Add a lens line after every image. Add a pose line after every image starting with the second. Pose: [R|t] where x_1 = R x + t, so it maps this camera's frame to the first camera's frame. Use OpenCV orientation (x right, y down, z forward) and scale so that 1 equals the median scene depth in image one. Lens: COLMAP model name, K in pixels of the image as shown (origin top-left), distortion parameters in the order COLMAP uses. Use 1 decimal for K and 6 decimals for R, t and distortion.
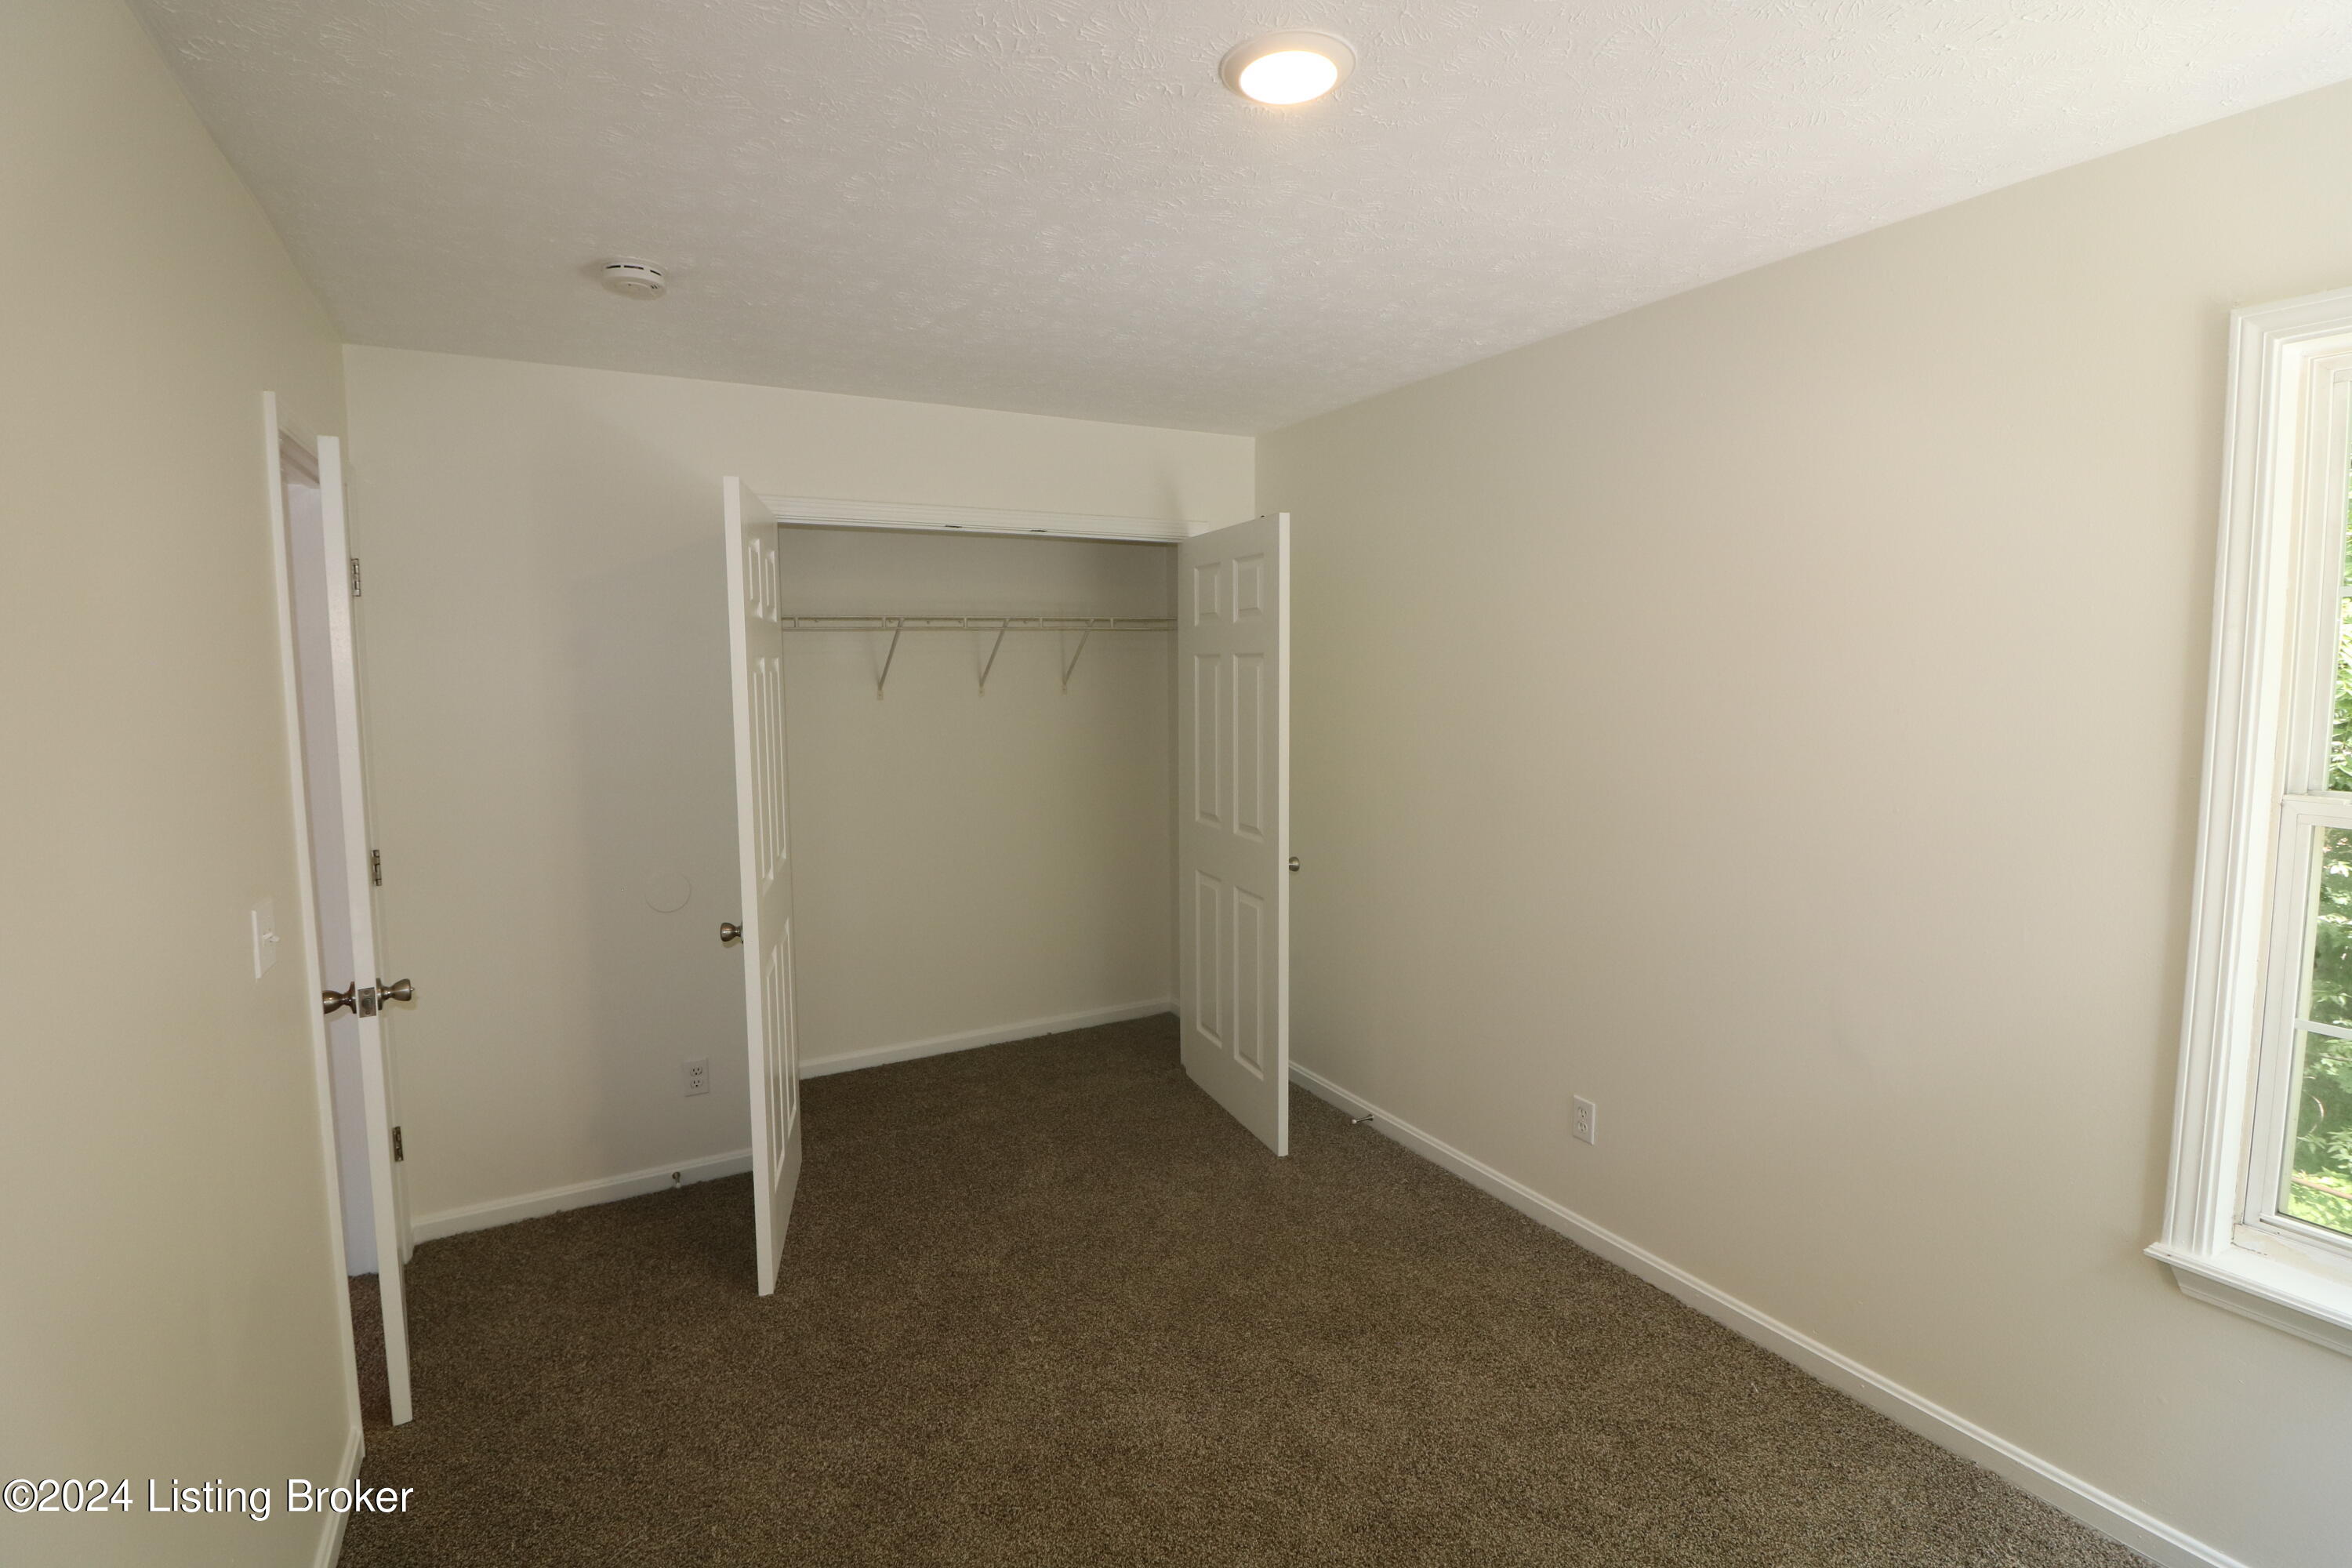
lens RADIAL K [[1123.0, 0, 1176.0], [0, 1123.0, 784.0], [0, 0, 1]] dist [0.000182, 0.000076]
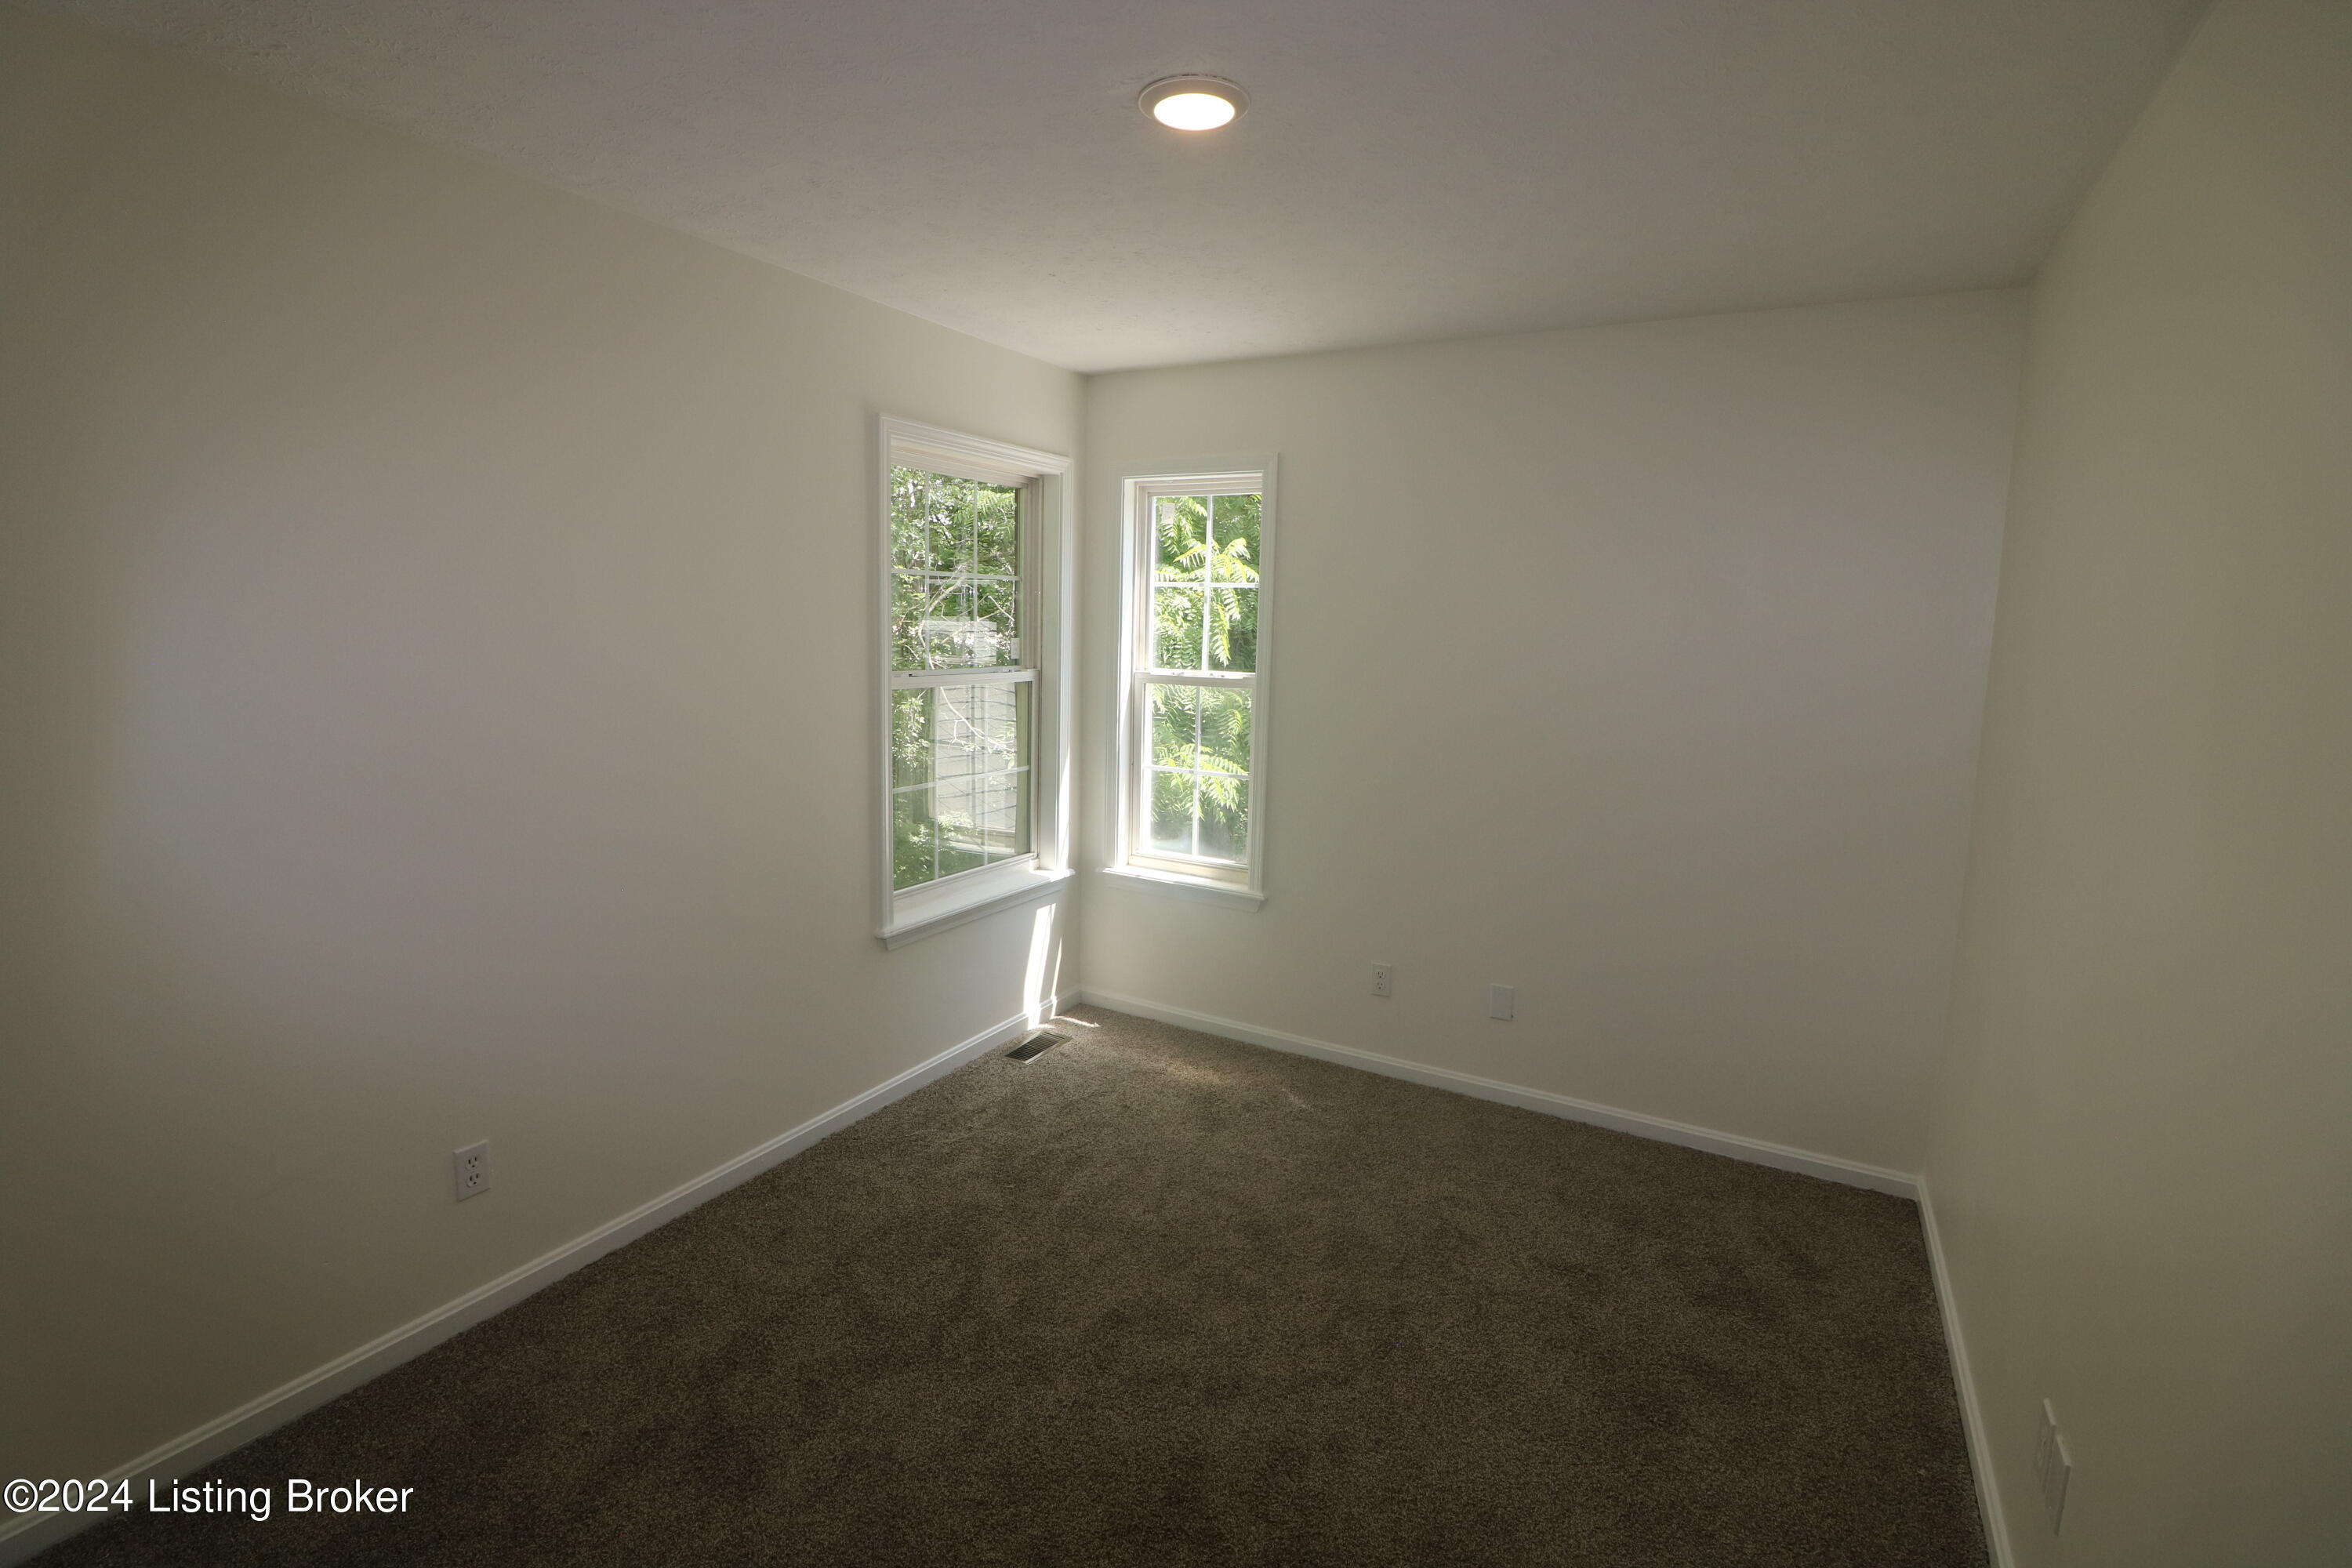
lens RADIAL K [[1123.0, 0, 1176.0], [0, 1123.0, 784.0], [0, 0, 1]] dist [0.000182, 0.000076]
pose [[-0.538146, -0.139280, 0.831264, -0.630715], [0.064933, 0.976470, 0.205646, -0.116914], [-0.840347, 0.164644, -0.516439, 1.136372]]
